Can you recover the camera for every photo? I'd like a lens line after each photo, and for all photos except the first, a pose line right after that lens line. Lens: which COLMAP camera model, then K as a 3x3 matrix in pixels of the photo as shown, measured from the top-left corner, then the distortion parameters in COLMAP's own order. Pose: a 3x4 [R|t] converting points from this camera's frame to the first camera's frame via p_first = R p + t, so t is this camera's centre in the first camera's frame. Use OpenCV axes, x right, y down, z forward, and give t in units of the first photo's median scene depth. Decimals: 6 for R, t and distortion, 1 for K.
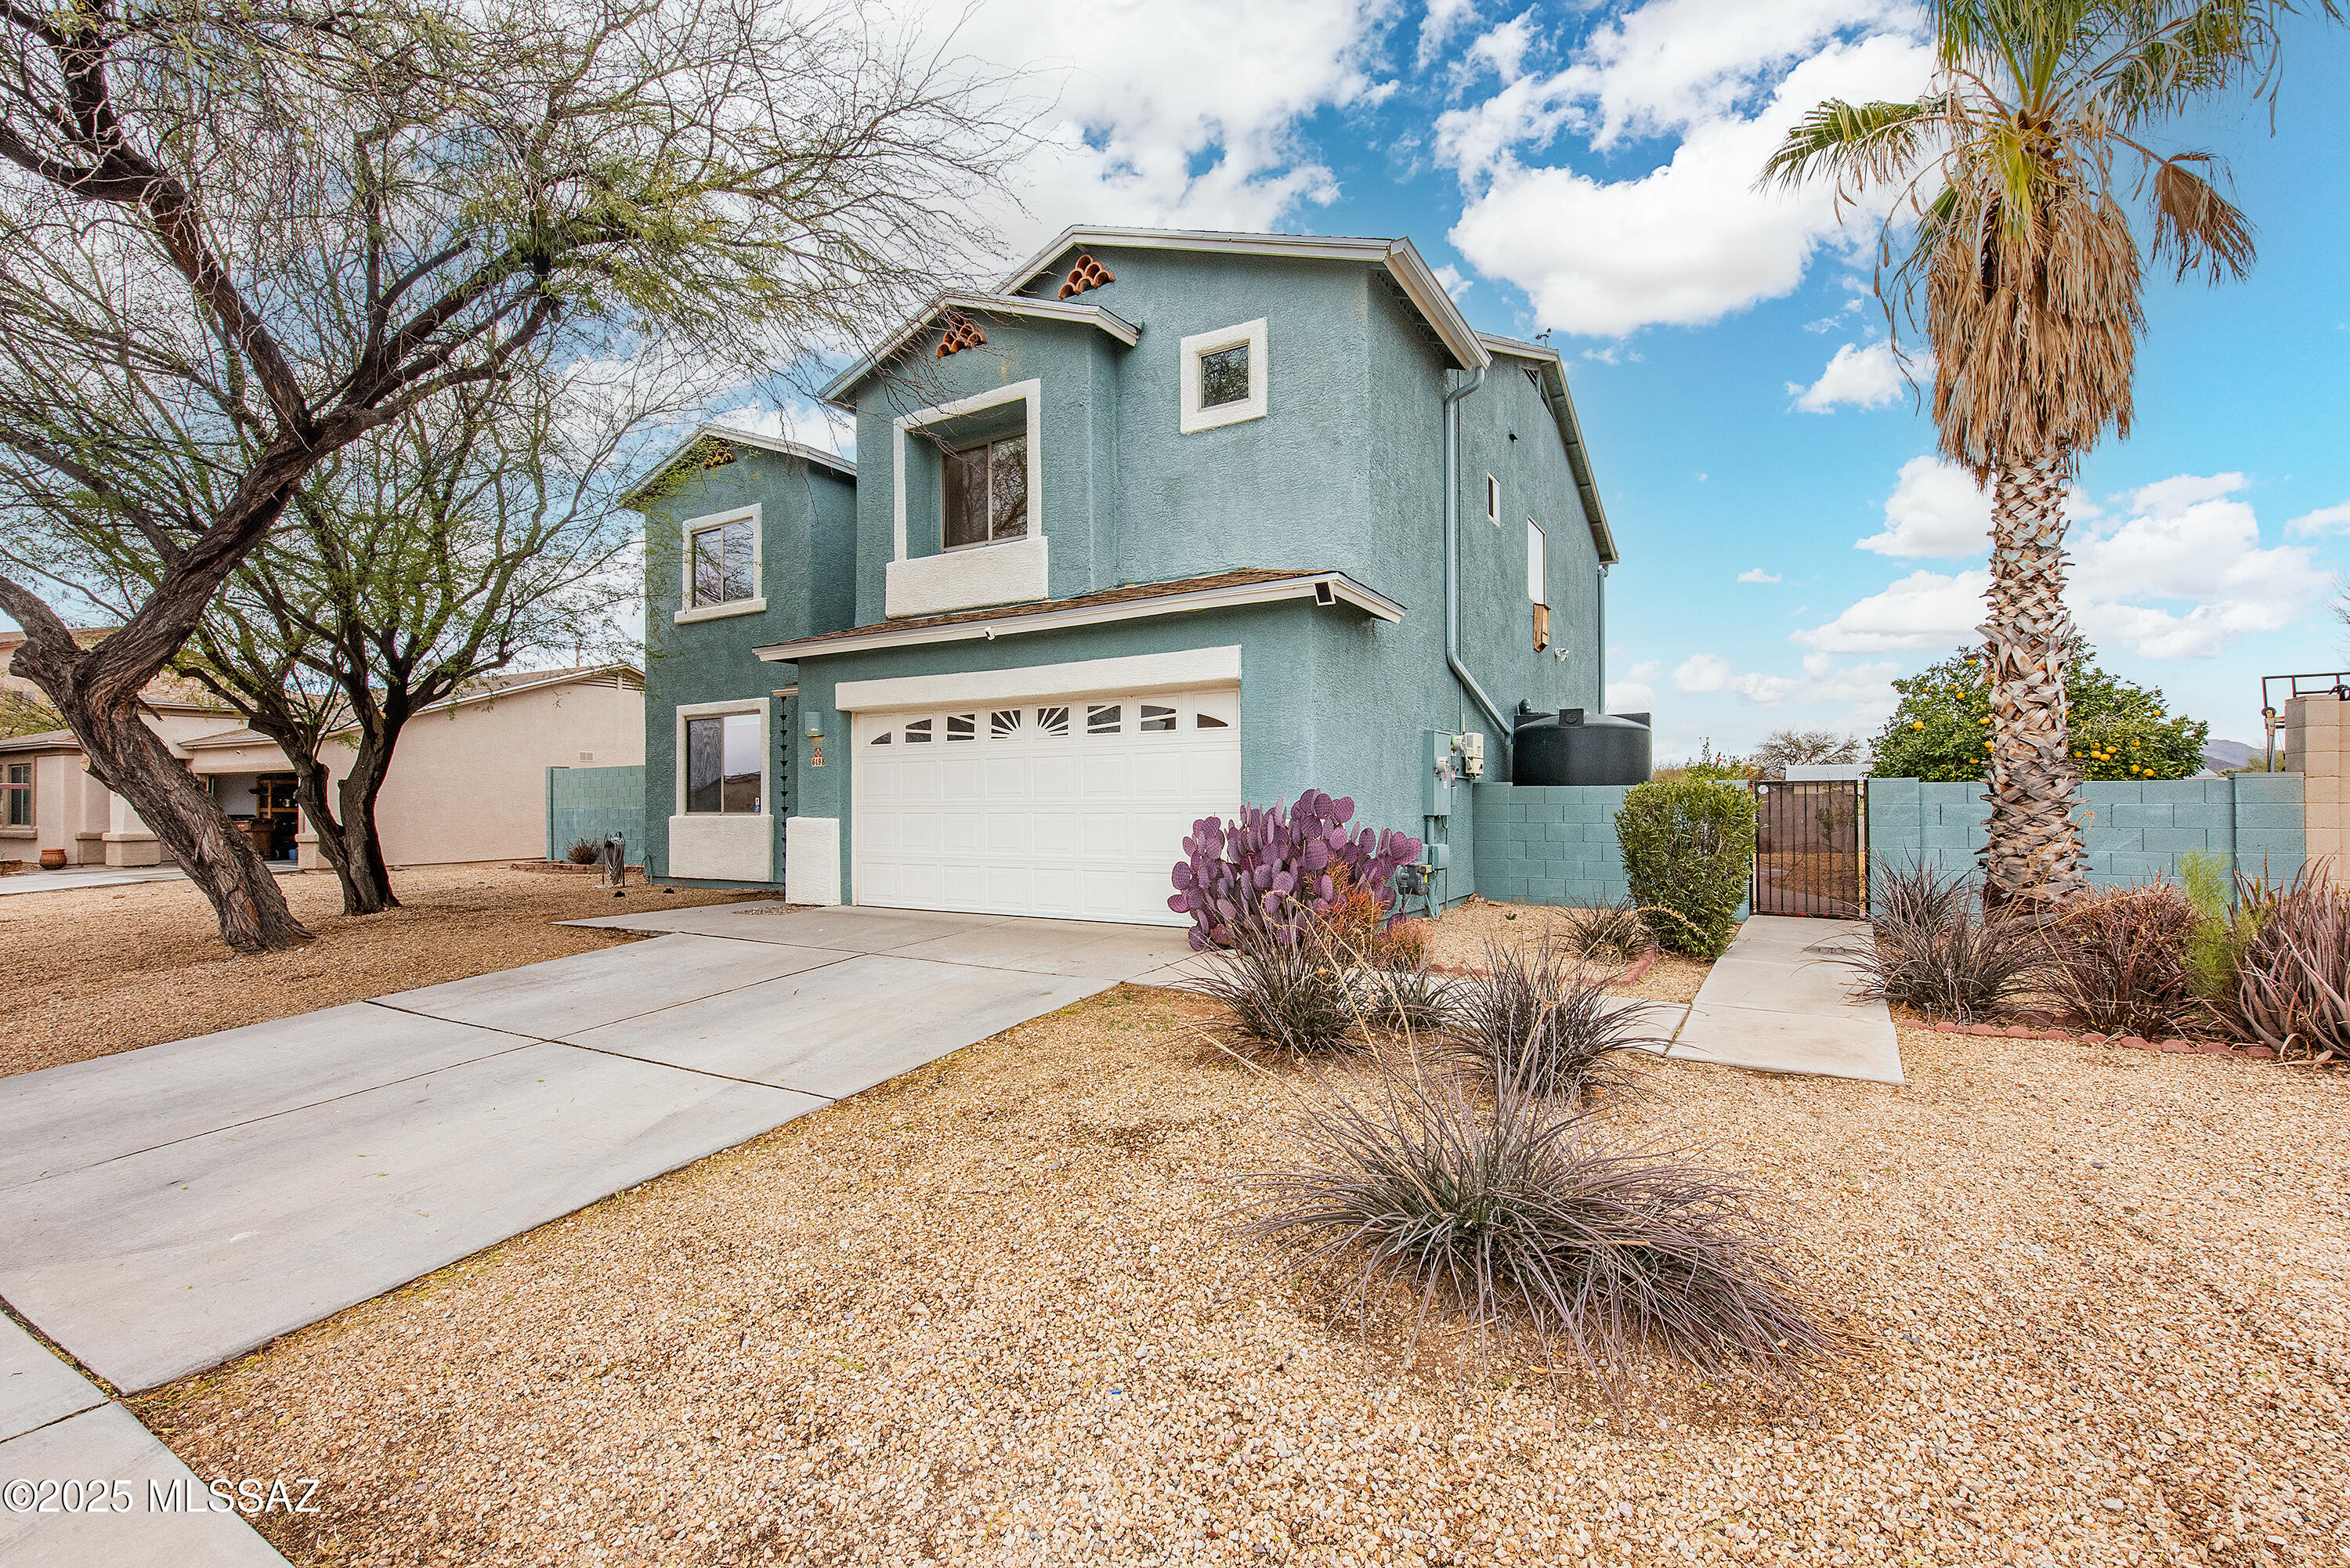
lens RADIAL K [[1022.1, 0, 1198.1], [0, 1022.1, 784.9], [0, 0, 1]] dist [0.016254, -0.001220]
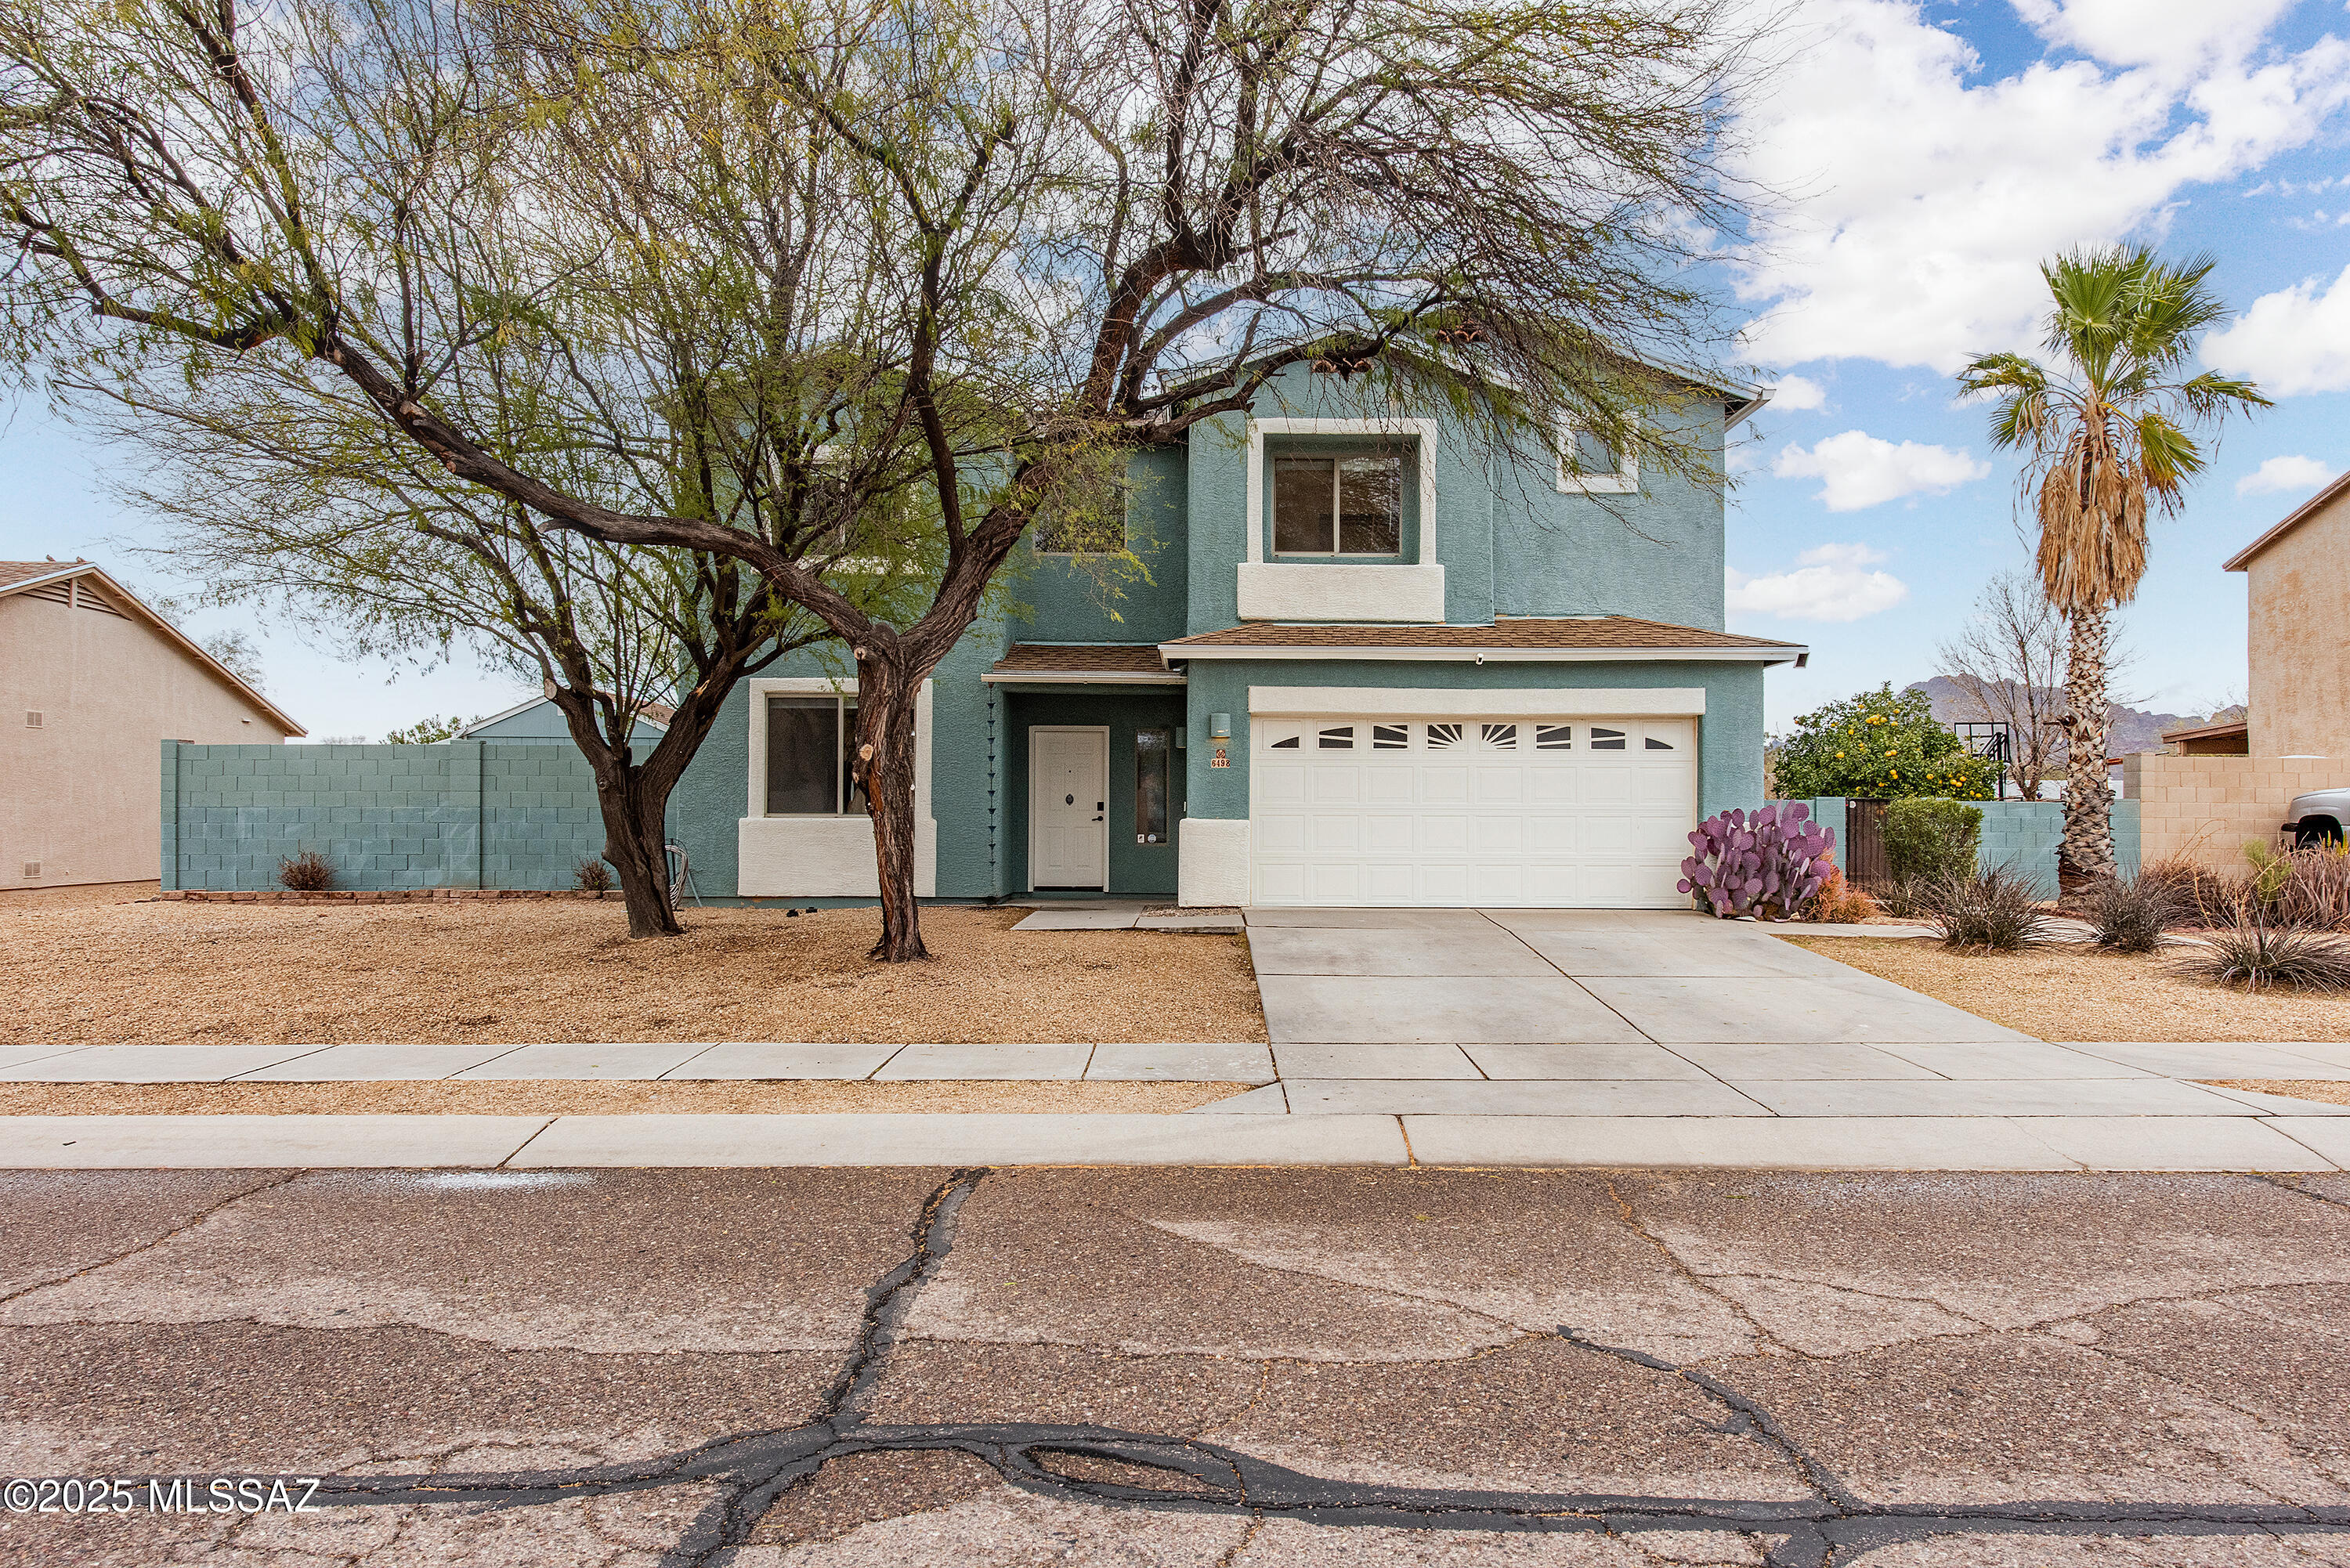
lens RADIAL K [[1577.8, 0, 1164.7], [0, 1577.8, 787.2], [0, 0, 1]] dist [0.021963, -0.001741]
pose [[0.855841, 0.019439, 0.516873, -1.452400], [-0.018919, 0.999801, -0.006277, 0.013881], [-0.516893, -0.004407, 0.856039, -0.342039]]
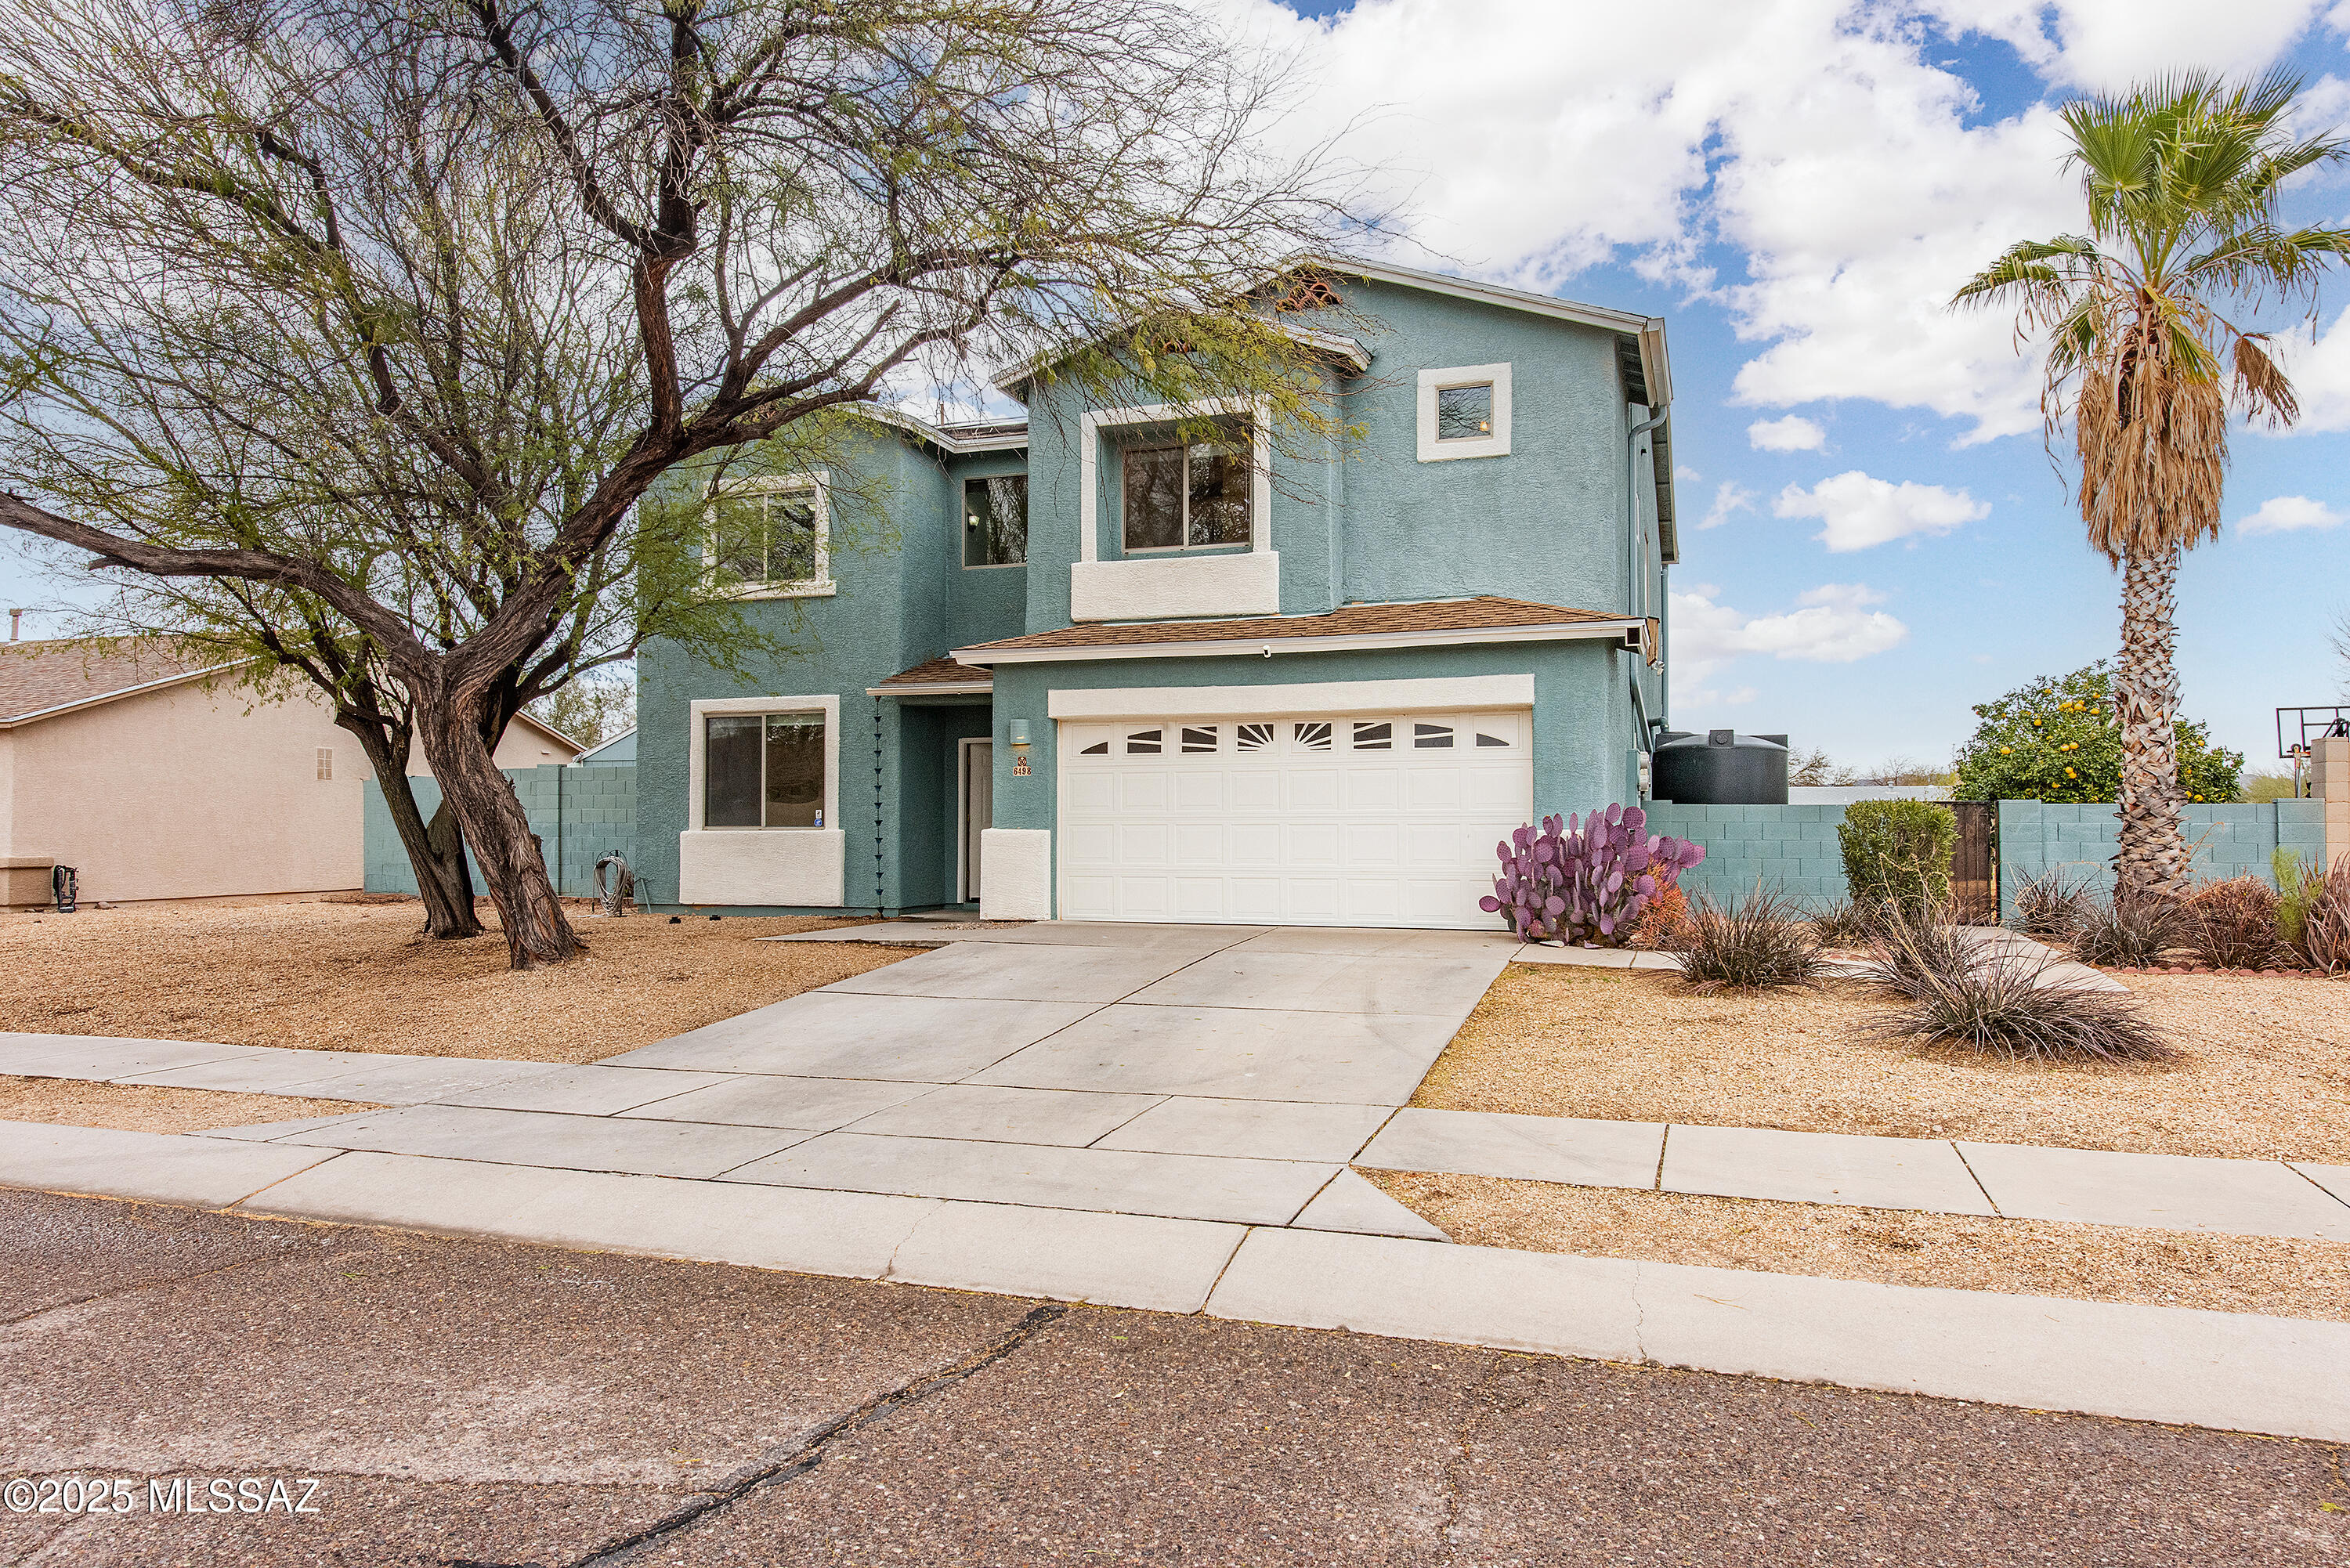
lens RADIAL K [[1530.9, 0, 1178.0], [0, 1530.9, 786.7], [0, 0, 1]] dist [0.022185, 0.003465]
pose [[0.980463, 0.012532, 0.196305, -0.611365], [-0.009992, 0.999853, -0.013924, 0.012777], [-0.196451, 0.011690, 0.980444, -0.521910]]
